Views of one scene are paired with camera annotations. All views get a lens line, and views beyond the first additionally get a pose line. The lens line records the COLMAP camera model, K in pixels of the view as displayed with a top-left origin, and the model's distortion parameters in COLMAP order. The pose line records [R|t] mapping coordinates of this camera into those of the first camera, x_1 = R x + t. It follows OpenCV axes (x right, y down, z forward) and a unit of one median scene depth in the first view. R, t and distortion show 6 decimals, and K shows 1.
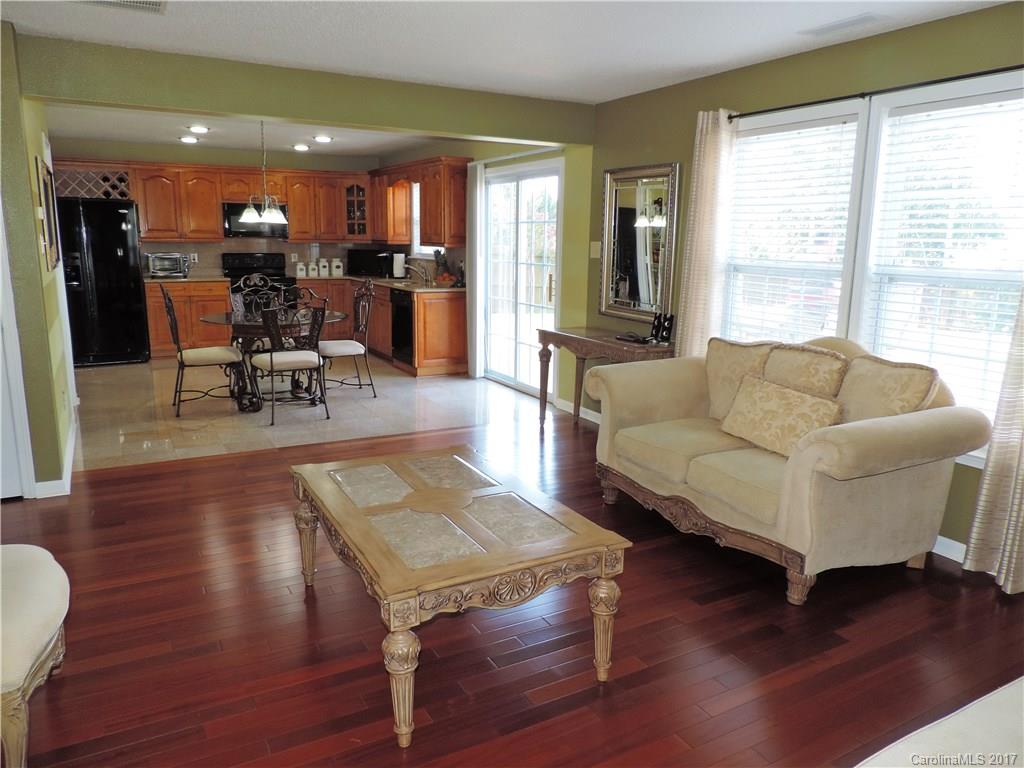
lens RADIAL K [[729.0, 0, 512.0], [0, 729.0, 384.0], [0, 0, 1]] dist [-0.017607, -0.002358]
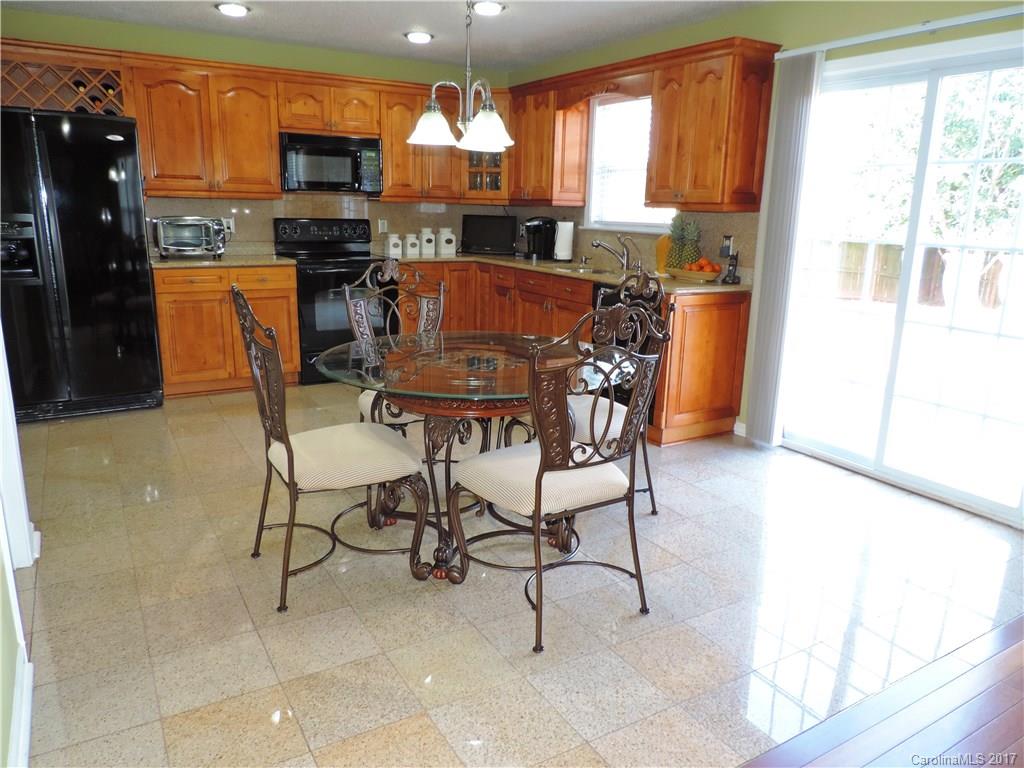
lens RADIAL K [[729.0, 0, 512.0], [0, 729.0, 384.0], [0, 0, 1]] dist [-0.017607, -0.002358]
pose [[0.999279, 0.001536, 0.037942, -0.229732], [-0.003042, 0.999208, 0.039671, -0.067435], [-0.037851, -0.039758, 0.998492, 0.389331]]
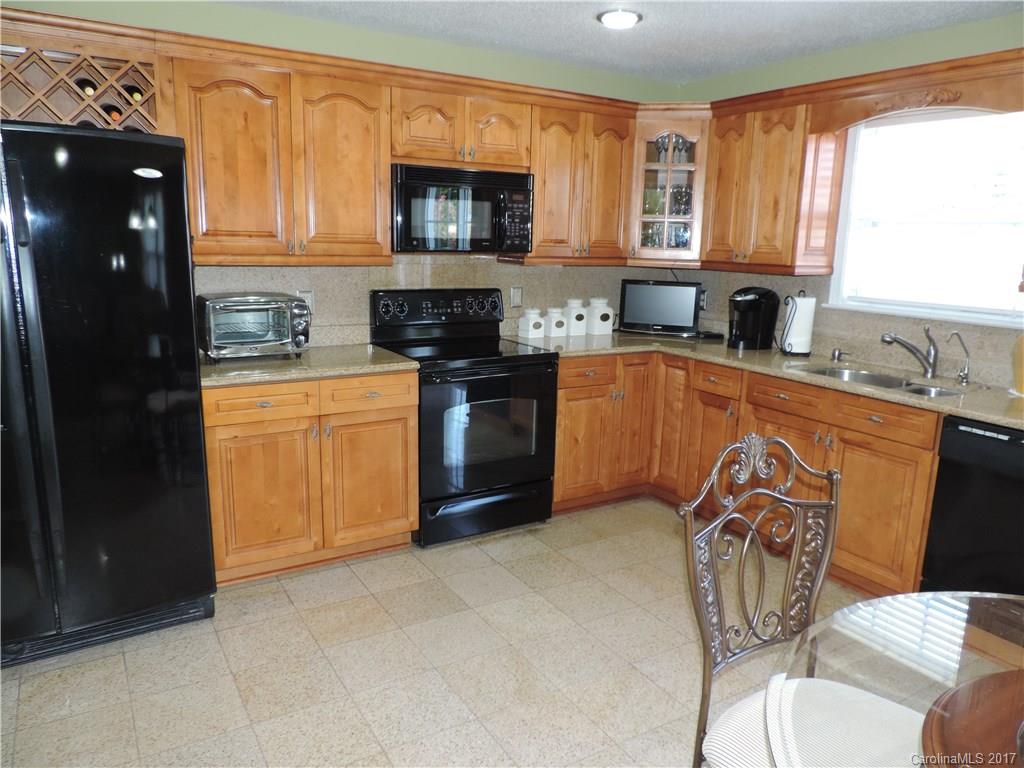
lens RADIAL K [[729.0, 0, 512.0], [0, 729.0, 384.0], [0, 0, 1]] dist [-0.017607, -0.002358]
pose [[0.998942, 0.003915, 0.045830, -0.350999], [-0.004027, 0.999989, 0.002352, -0.133076], [-0.045820, -0.002534, 0.998946, 0.607652]]
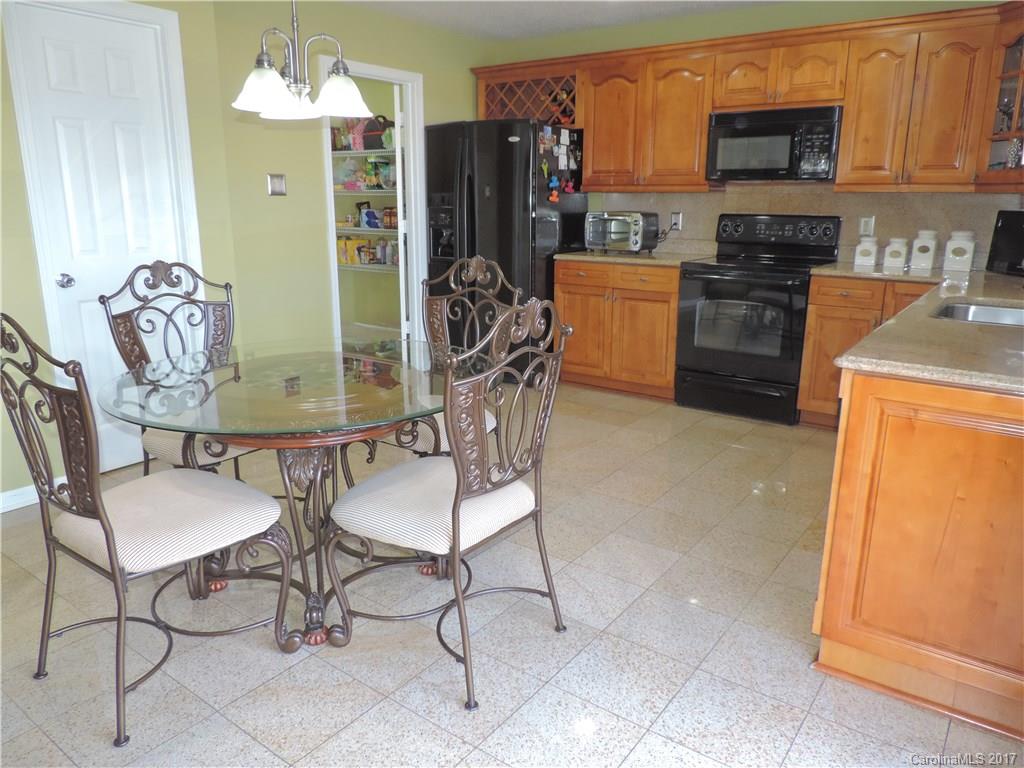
lens RADIAL K [[729.0, 0, 512.0], [0, 729.0, 384.0], [0, 0, 1]] dist [-0.017607, -0.002358]
pose [[0.417626, 0.214457, -0.882948, 0.036771], [-0.177381, 0.972293, 0.152258, -0.116690], [0.891137, 0.093032, 0.444095, 0.661970]]
